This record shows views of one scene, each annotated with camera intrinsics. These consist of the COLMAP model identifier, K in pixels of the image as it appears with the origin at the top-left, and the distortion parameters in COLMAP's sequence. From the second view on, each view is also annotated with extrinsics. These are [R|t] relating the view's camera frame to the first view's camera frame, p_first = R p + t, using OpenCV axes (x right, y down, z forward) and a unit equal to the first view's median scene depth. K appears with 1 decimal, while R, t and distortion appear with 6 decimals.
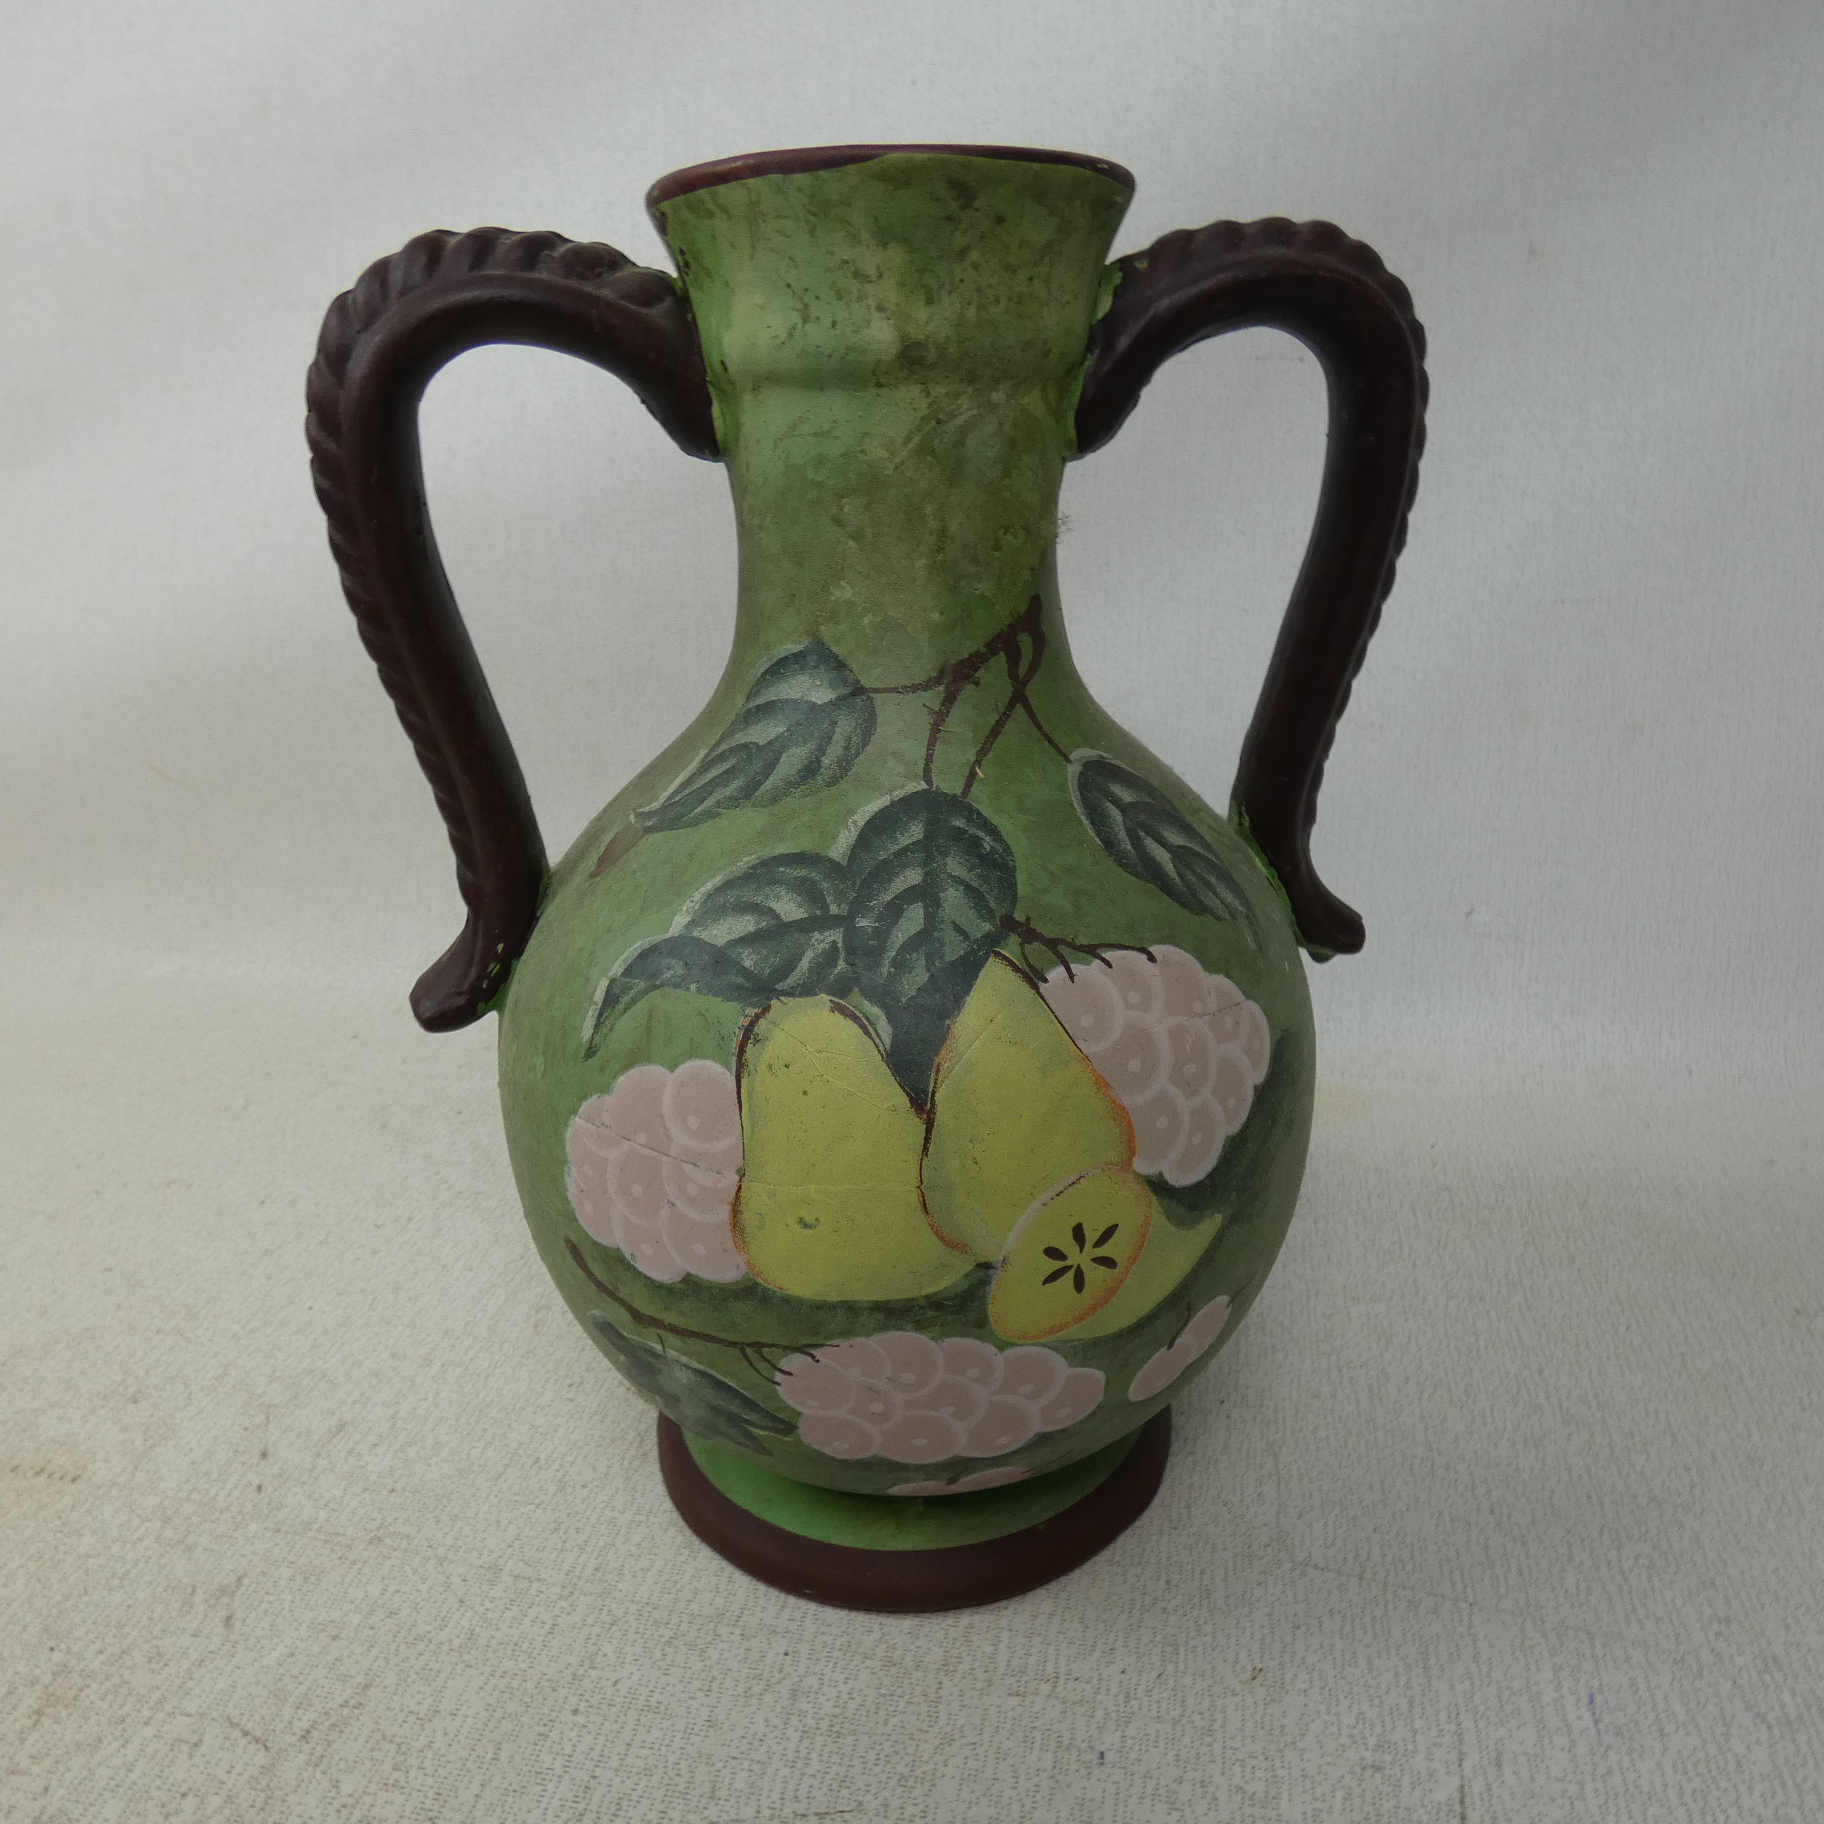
lens RADIAL K [[1448.7, 0, 909.6], [0, 1448.7, 911.3], [0, 0, 1]] dist [0.011930, -0.016854]
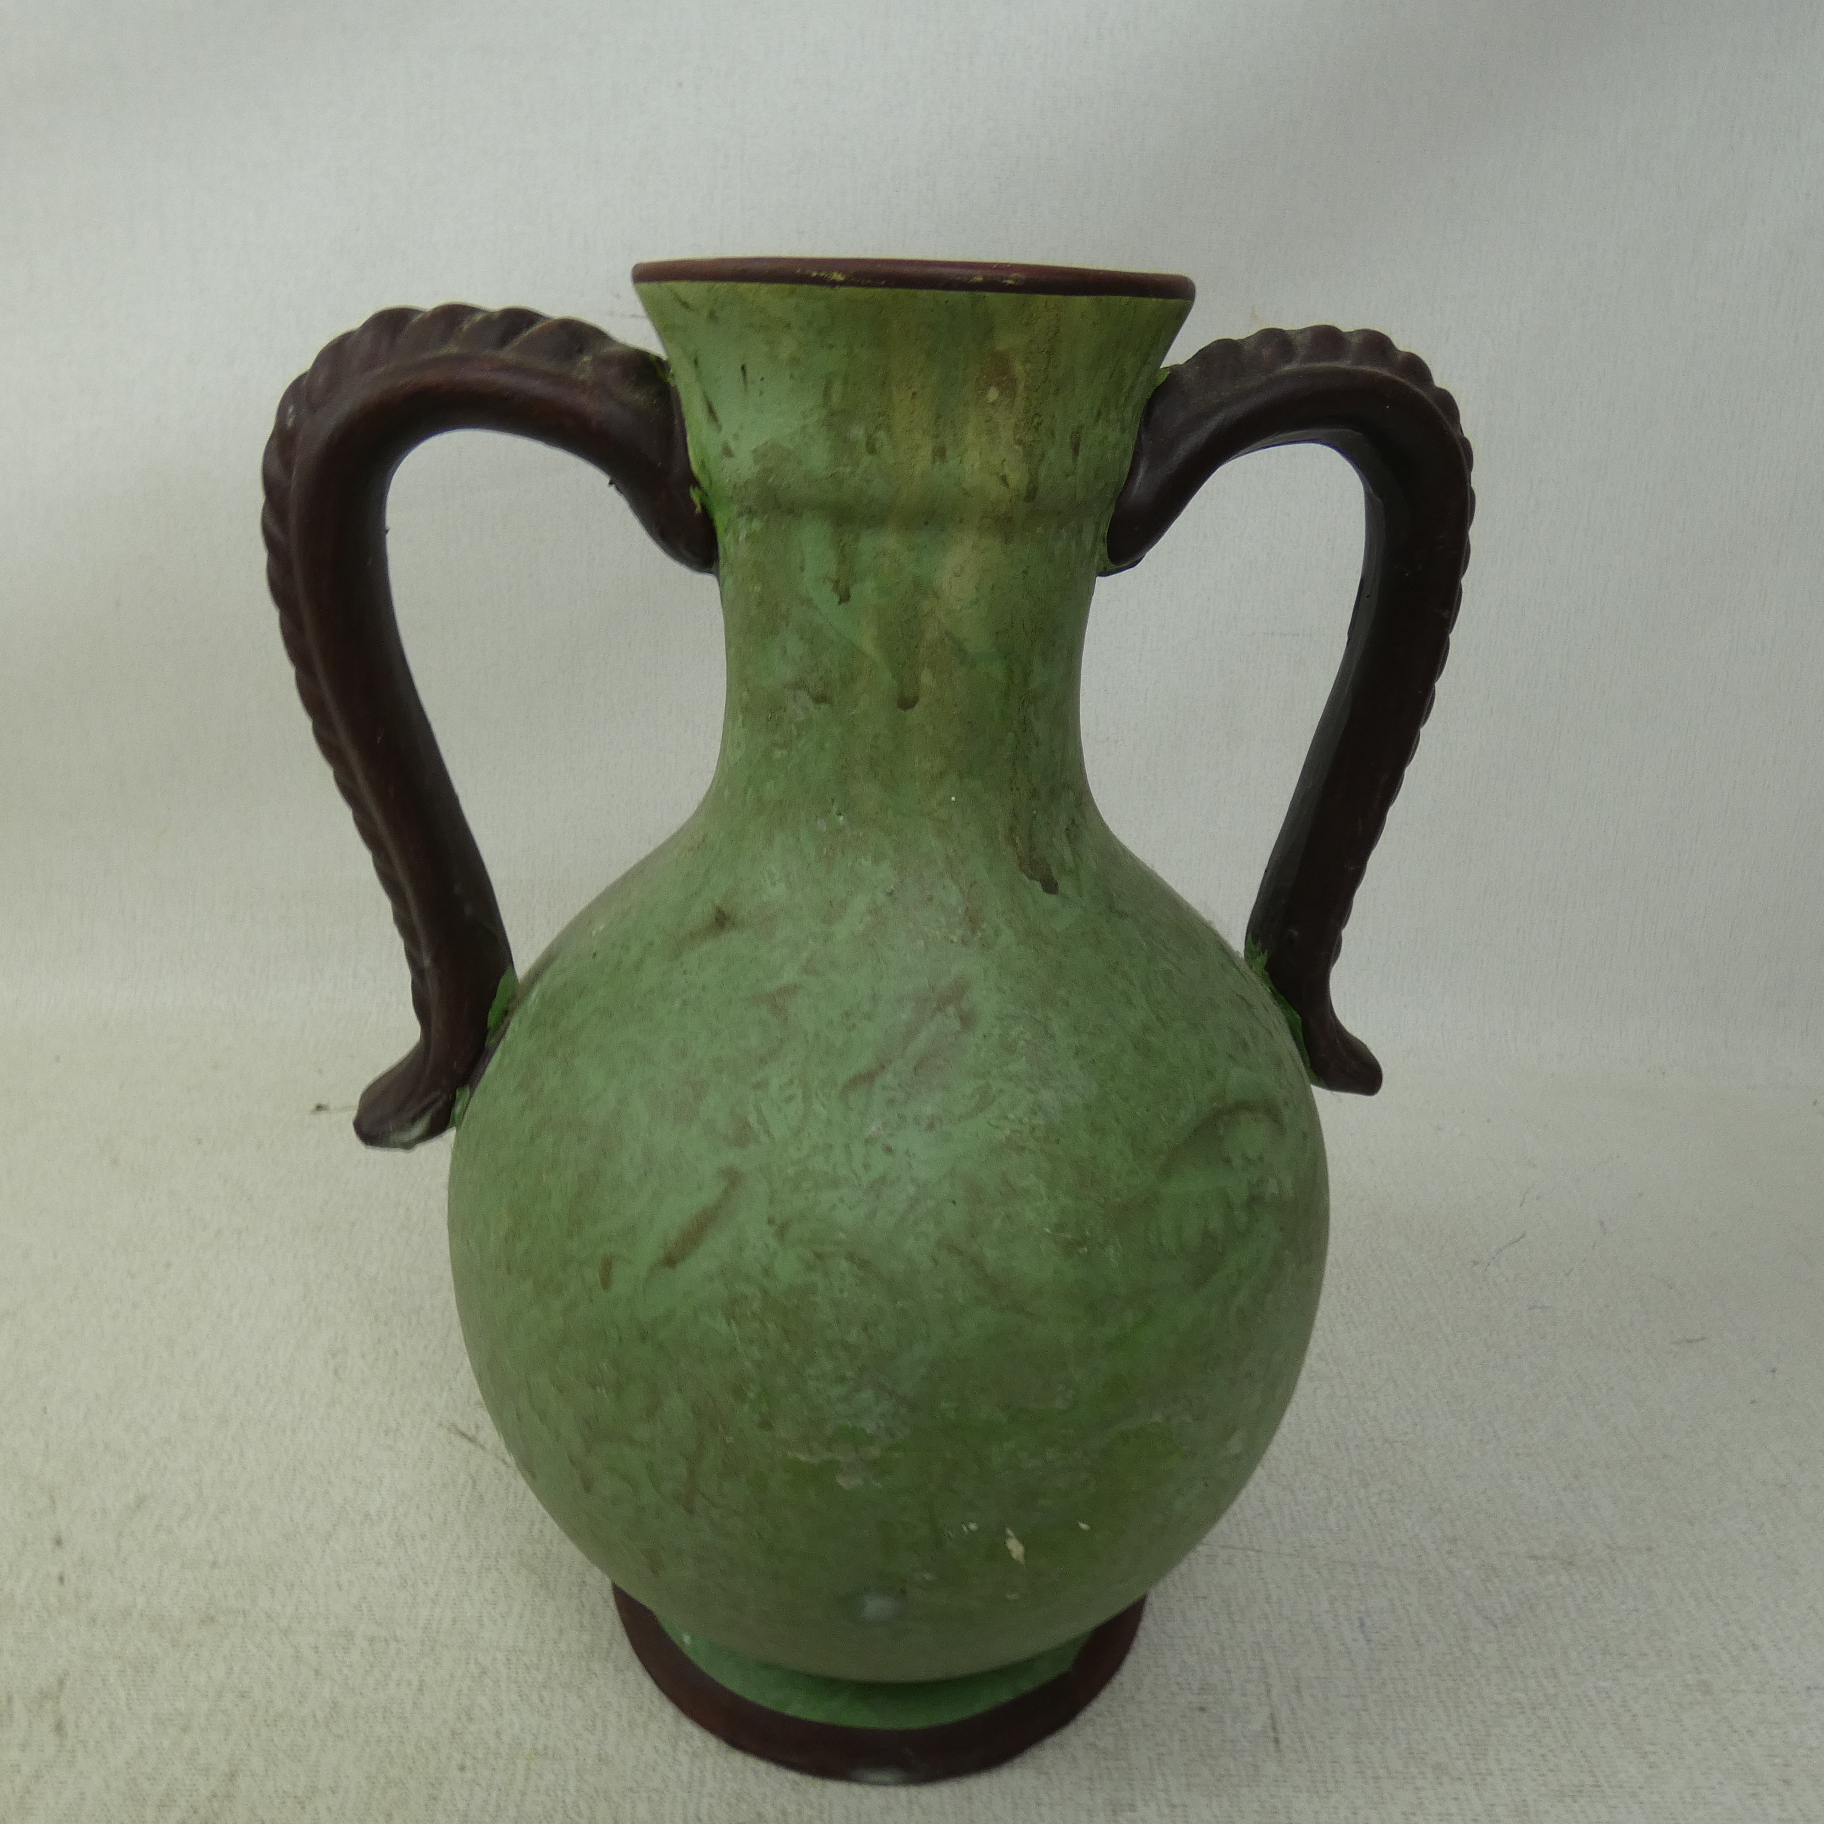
lens RADIAL K [[1448.7, 0, 911.5], [0, 1448.7, 913.4], [0, 0, 1]] dist [0.011930, -0.016854]
pose [[0.990102, 0.121243, -0.070691, 0.080912], [-0.118065, 0.991867, 0.047545, -0.131781], [0.075880, -0.038728, 0.996365, 0.029056]]
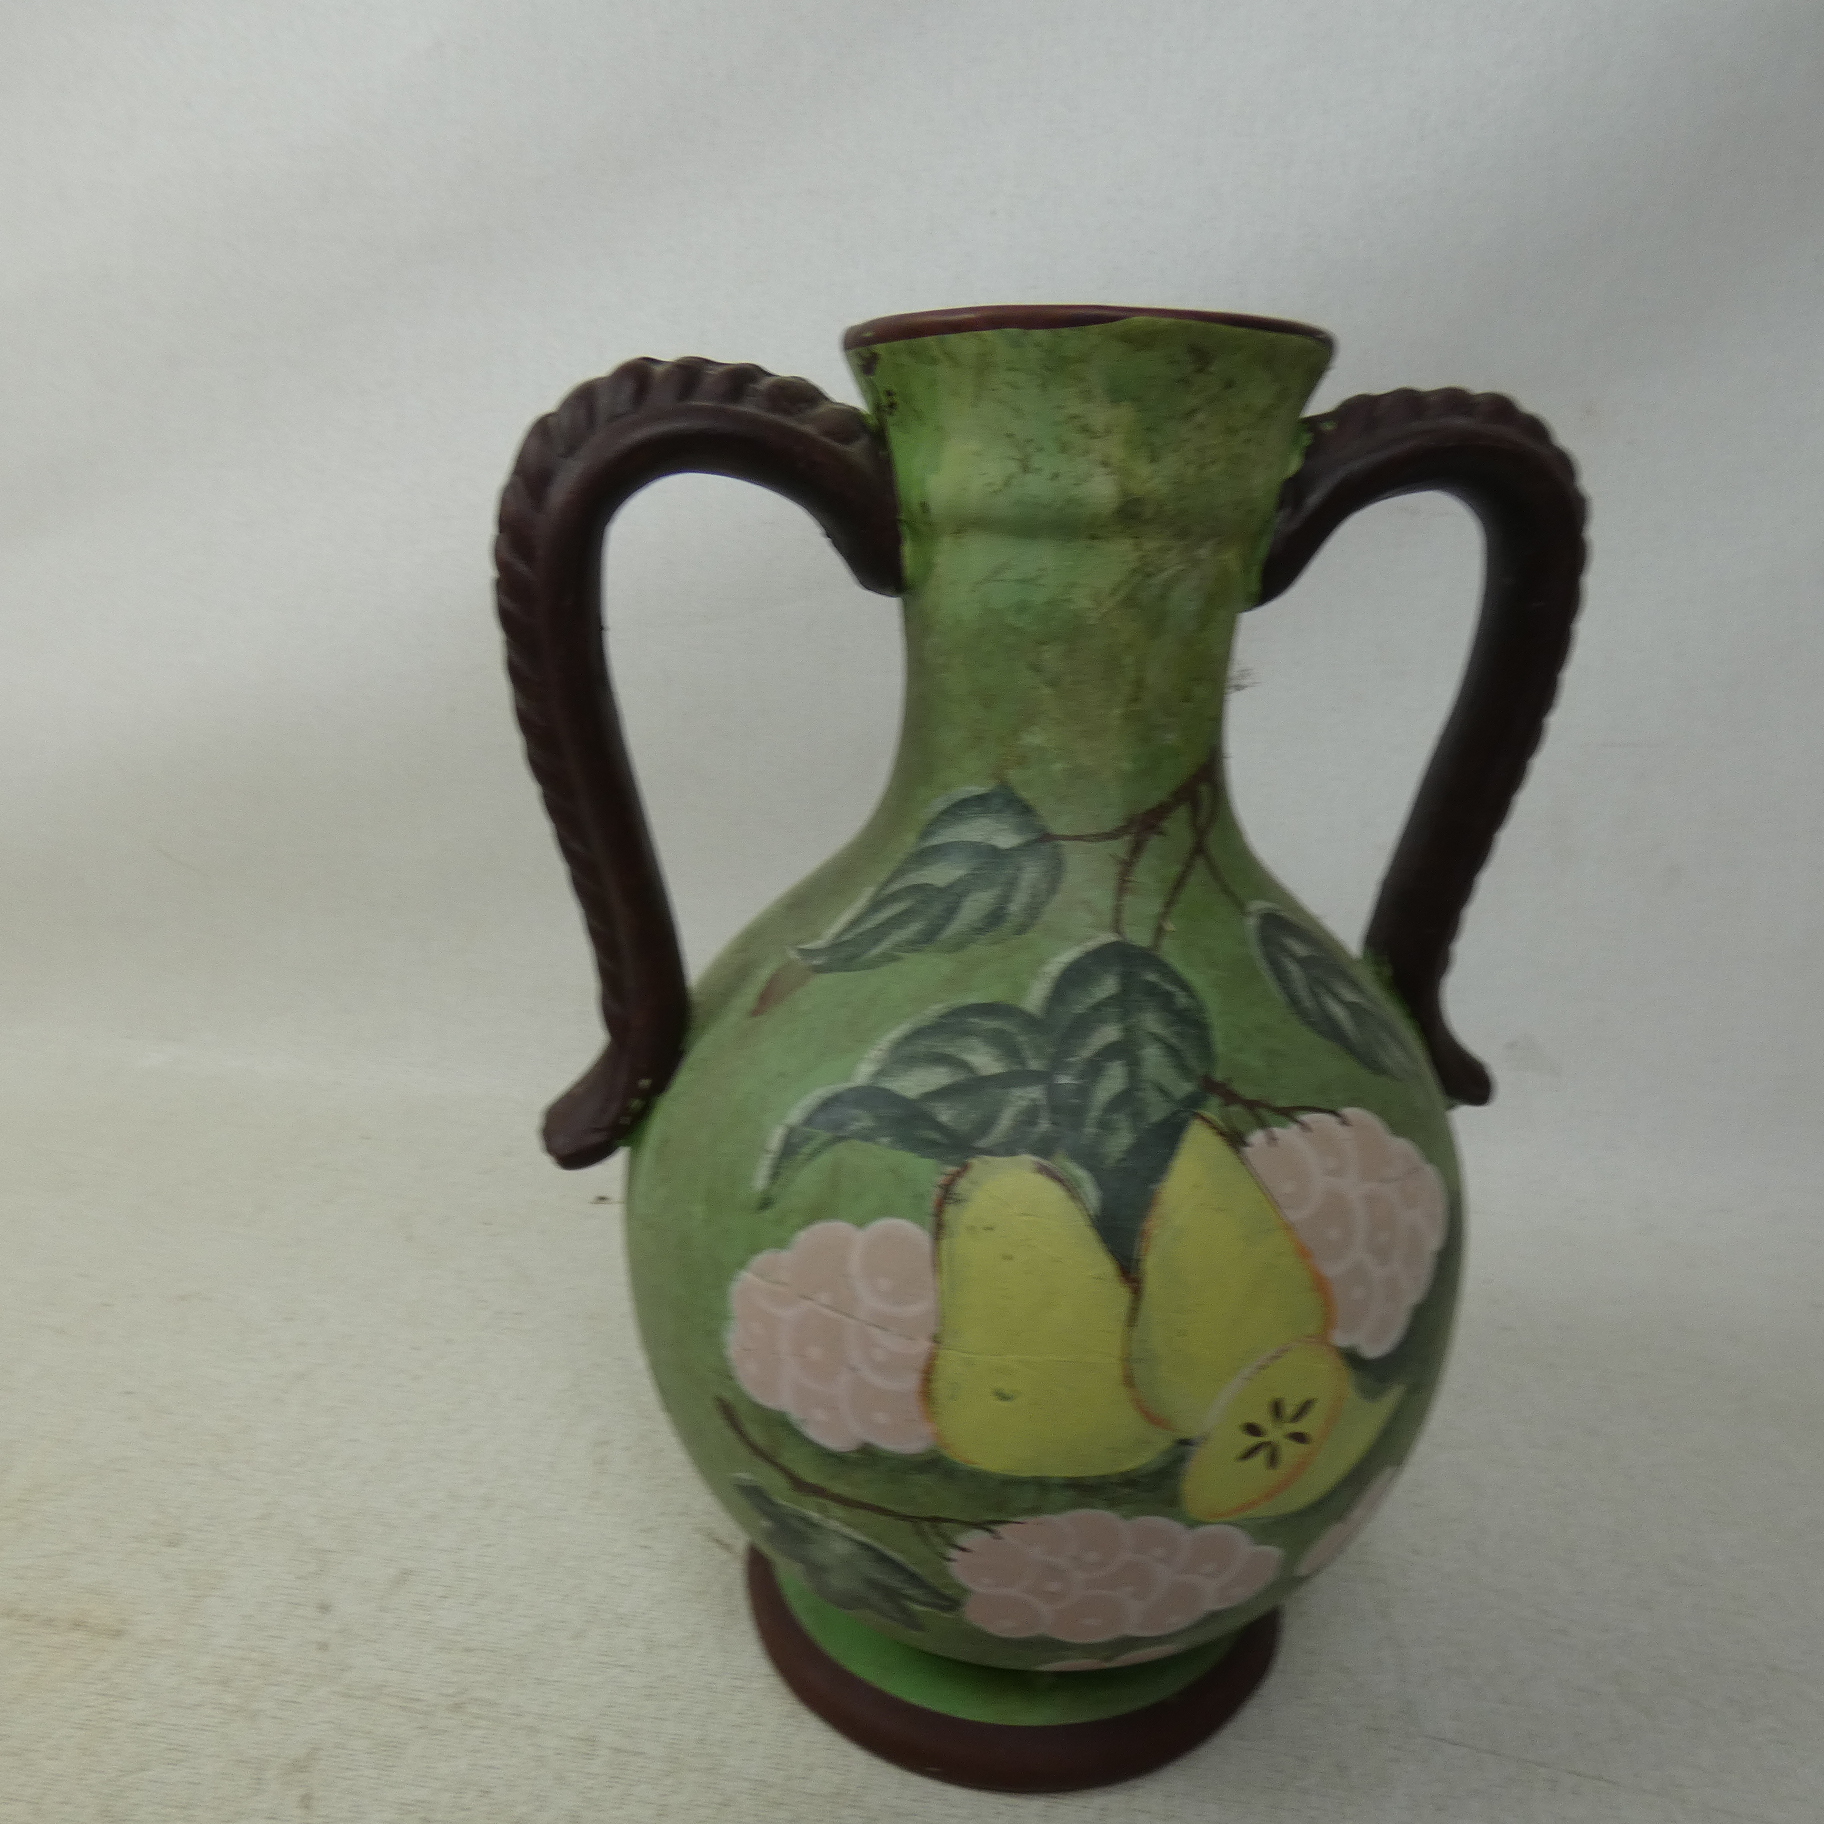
lens RADIAL K [[1448.7, 0, 909.7], [0, 1448.7, 915.1], [0, 0, 1]] dist [0.011930, -0.016854]
pose [[0.997755, 0.034319, 0.057503, -0.187060], [-0.031225, 0.998059, -0.053876, -0.044887], [-0.059240, 0.051960, 0.996891, 0.028851]]
